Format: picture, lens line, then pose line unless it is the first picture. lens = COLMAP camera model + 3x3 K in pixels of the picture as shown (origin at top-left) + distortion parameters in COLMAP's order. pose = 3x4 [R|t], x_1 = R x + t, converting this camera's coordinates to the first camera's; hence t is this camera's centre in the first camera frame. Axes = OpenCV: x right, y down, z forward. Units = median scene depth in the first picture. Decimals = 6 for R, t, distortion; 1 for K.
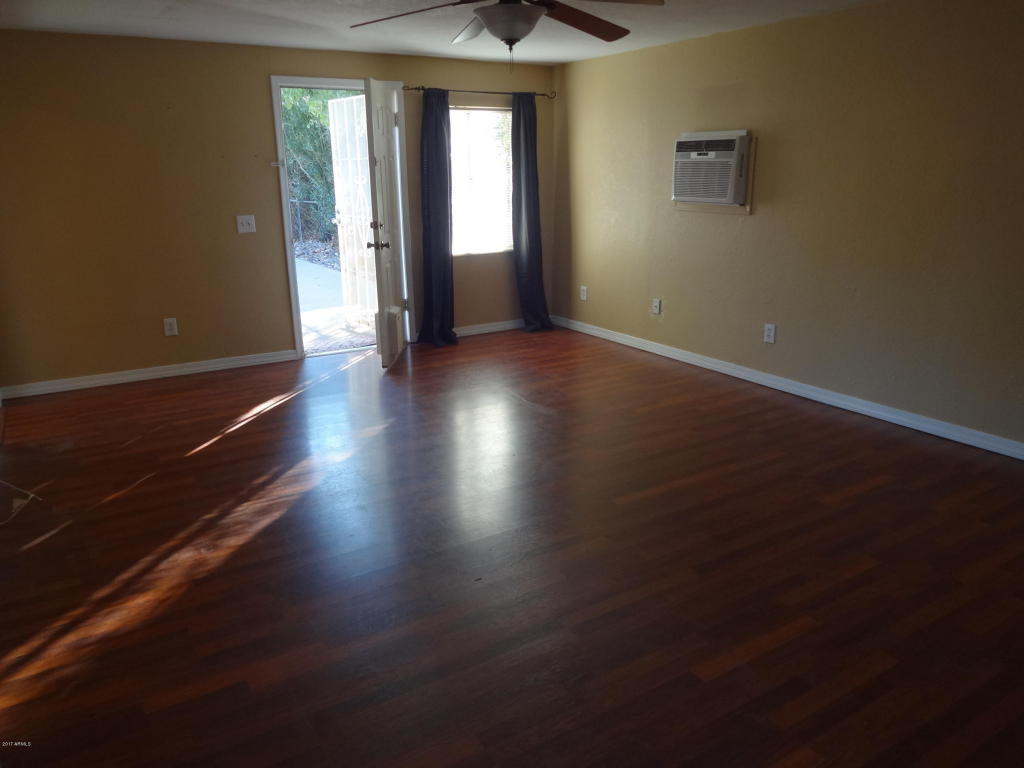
lens RADIAL K [[752.2, 0, 521.4], [0, 752.2, 384.4], [0, 0, 1]] dist [-0.013236, -0.000769]
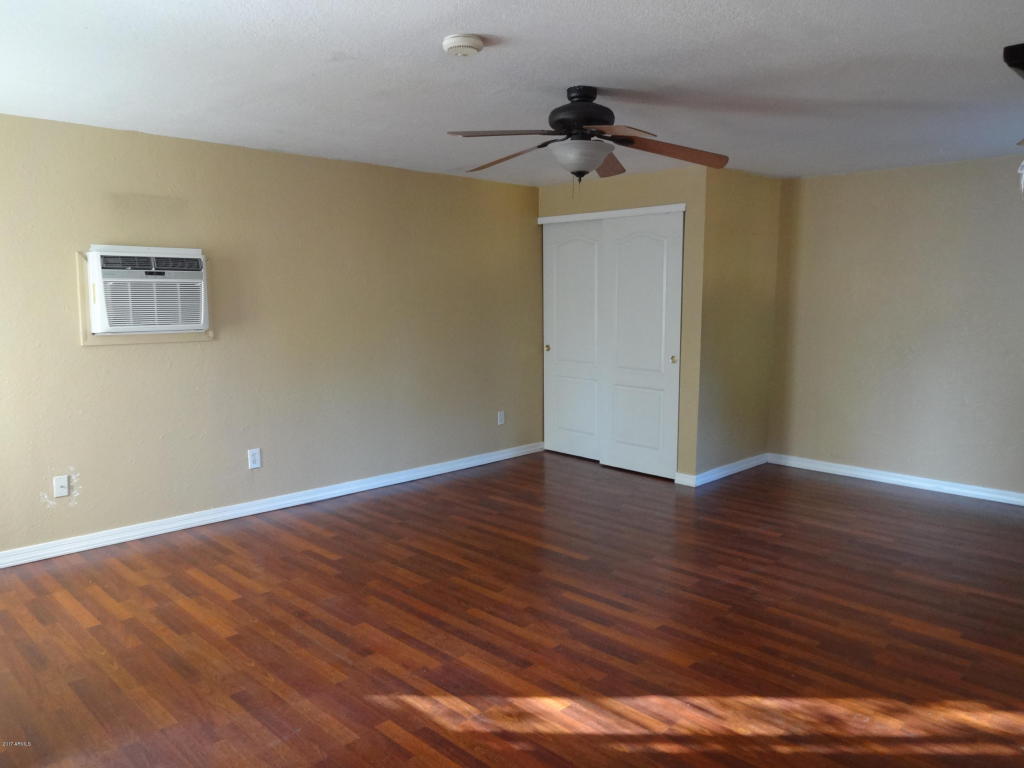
lens RADIAL K [[752.2, 0, 521.4], [0, 752.2, 384.4], [0, 0, 1]] dist [-0.013236, -0.000769]
pose [[-0.215511, -0.112829, 0.969961, -0.662173], [0.272675, 0.946838, 0.170723, -0.229305], [-0.937659, 0.301276, -0.173288, 0.827021]]
